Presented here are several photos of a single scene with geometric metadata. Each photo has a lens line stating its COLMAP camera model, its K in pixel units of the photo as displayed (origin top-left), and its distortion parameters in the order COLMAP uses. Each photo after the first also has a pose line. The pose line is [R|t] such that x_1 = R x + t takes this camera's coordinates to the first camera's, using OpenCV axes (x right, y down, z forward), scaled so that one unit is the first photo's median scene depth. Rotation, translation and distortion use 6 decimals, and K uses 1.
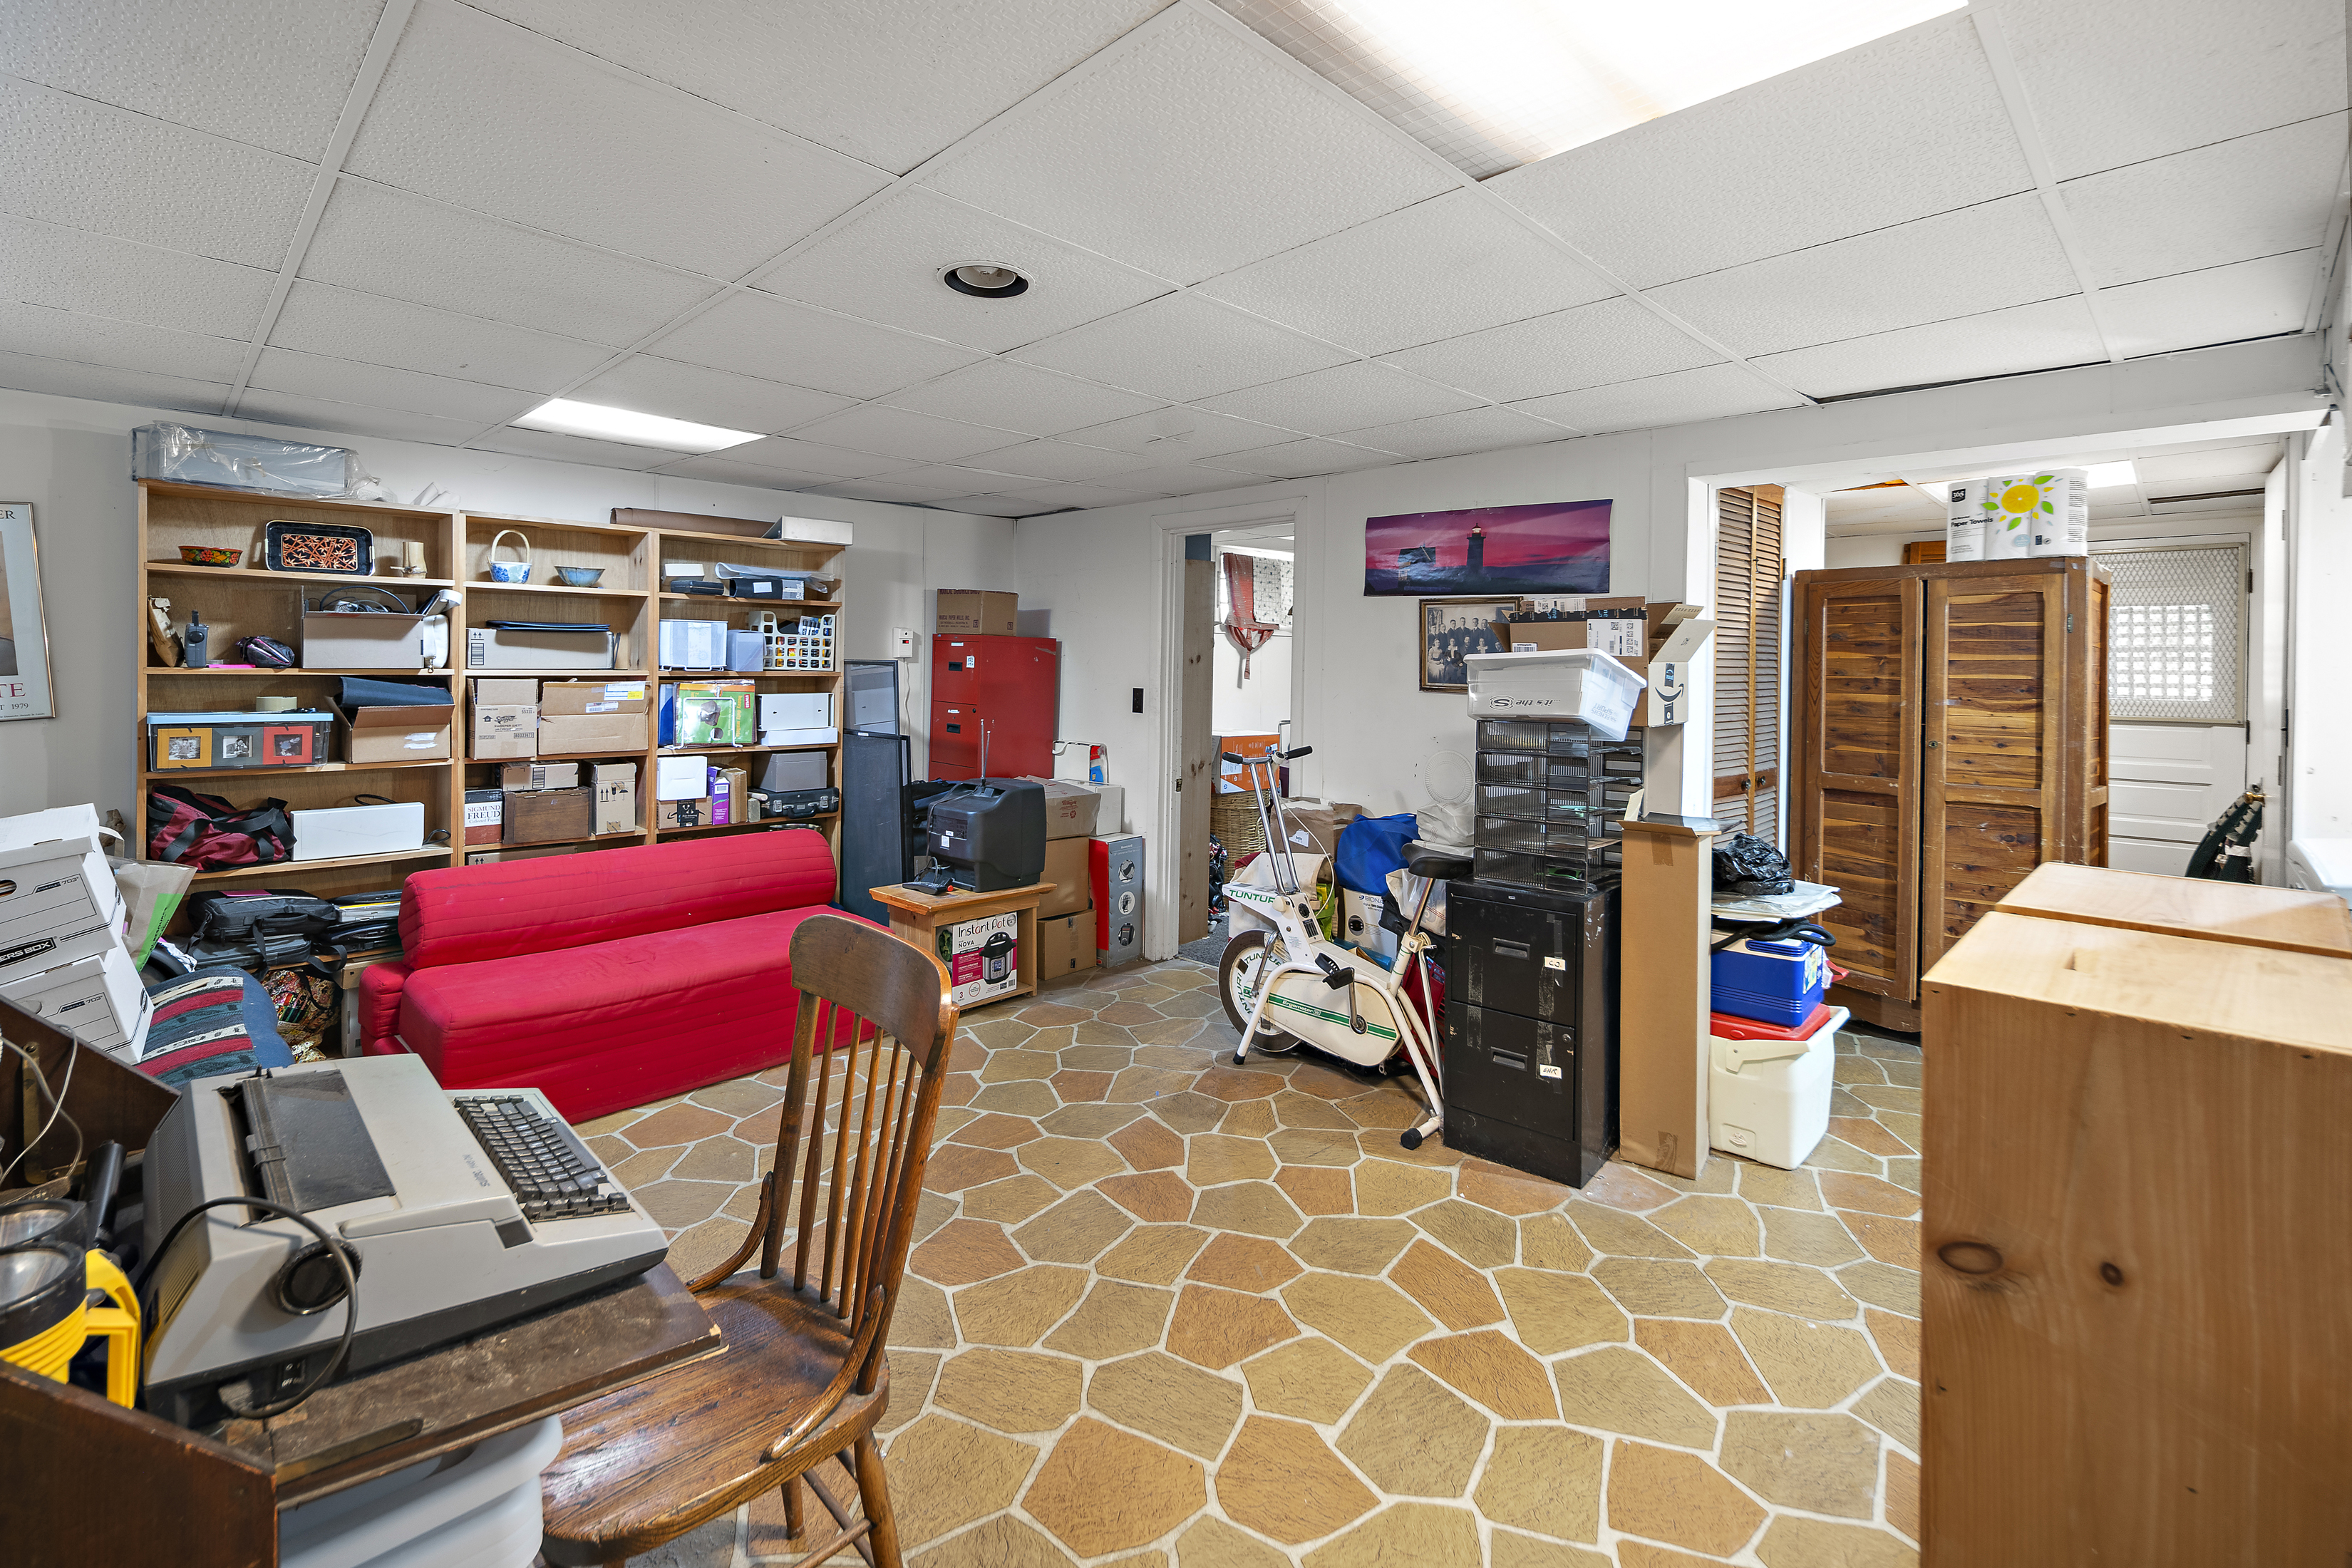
lens RADIAL K [[1054.0, 0, 1171.7], [0, 1054.0, 770.9], [0, 0, 1]] dist [-0.001420, -0.001286]
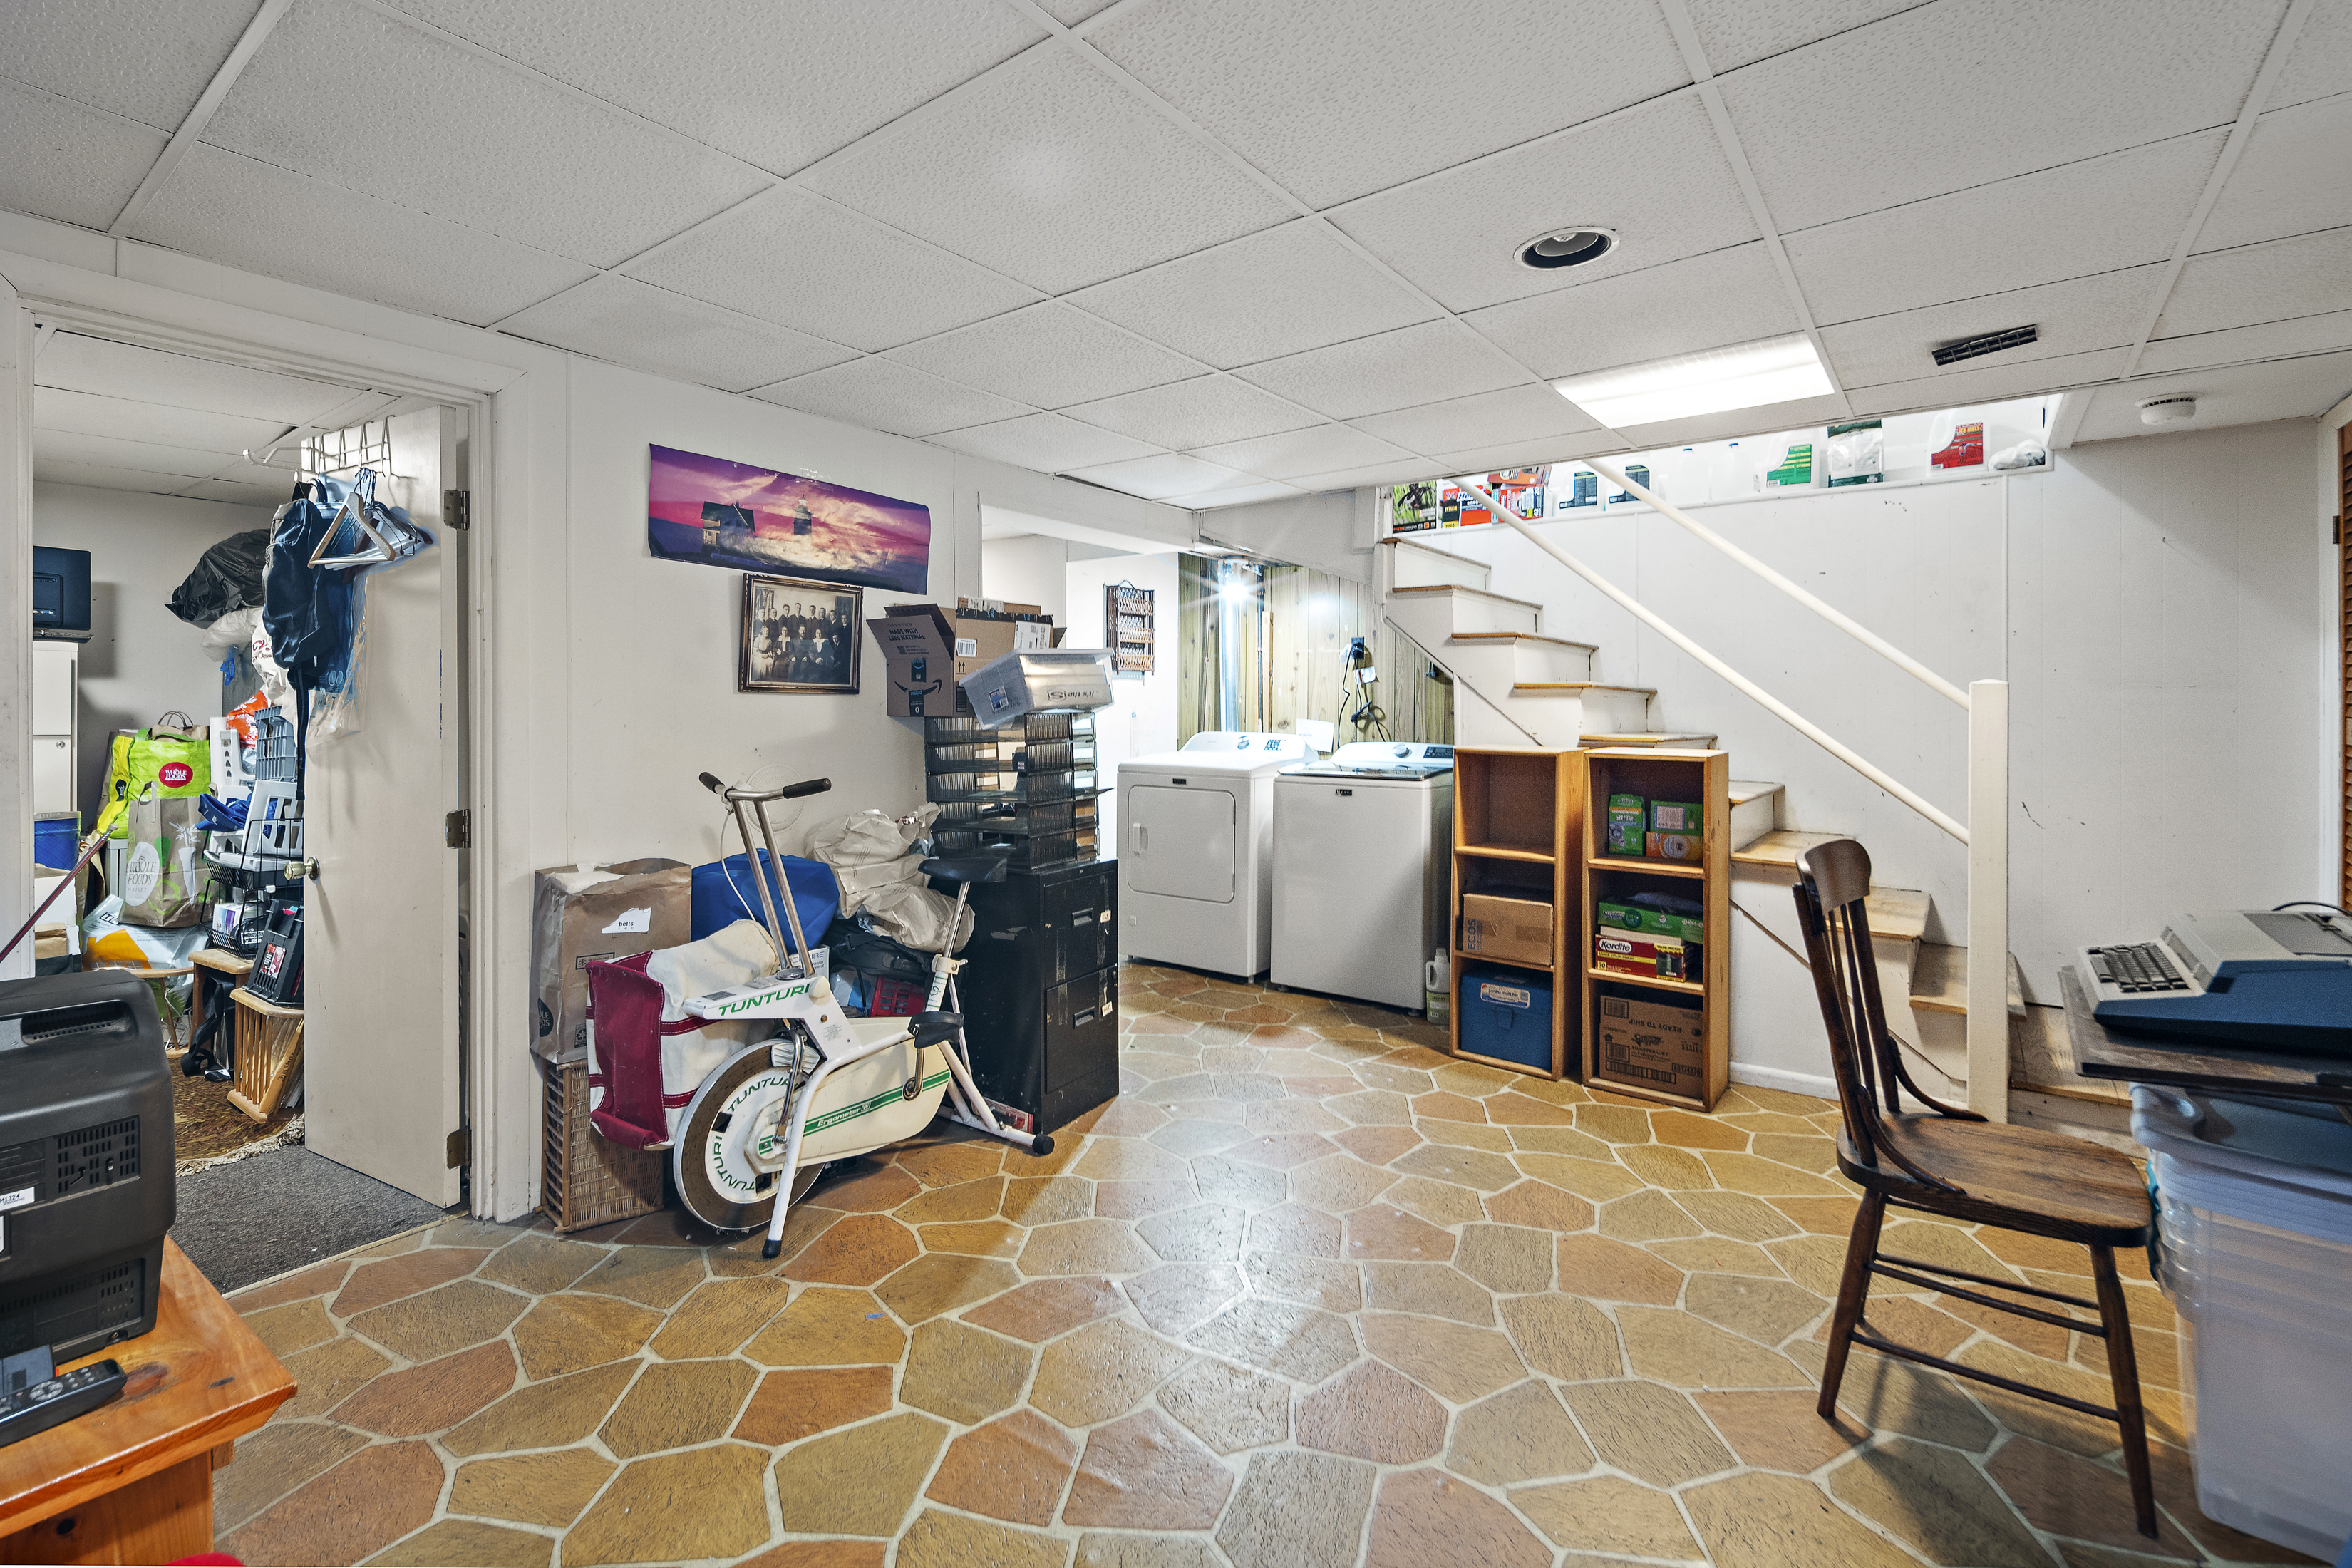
lens RADIAL K [[1054.0, 0, 1170.2], [0, 1054.0, 799.0], [0, 0, 1]] dist [-0.001420, -0.001286]
pose [[-0.150499, -0.098259, 0.983715, -0.633930], [0.101201, 0.988290, 0.114198, -0.058440], [-0.983417, 0.116739, -0.138793, 0.867894]]
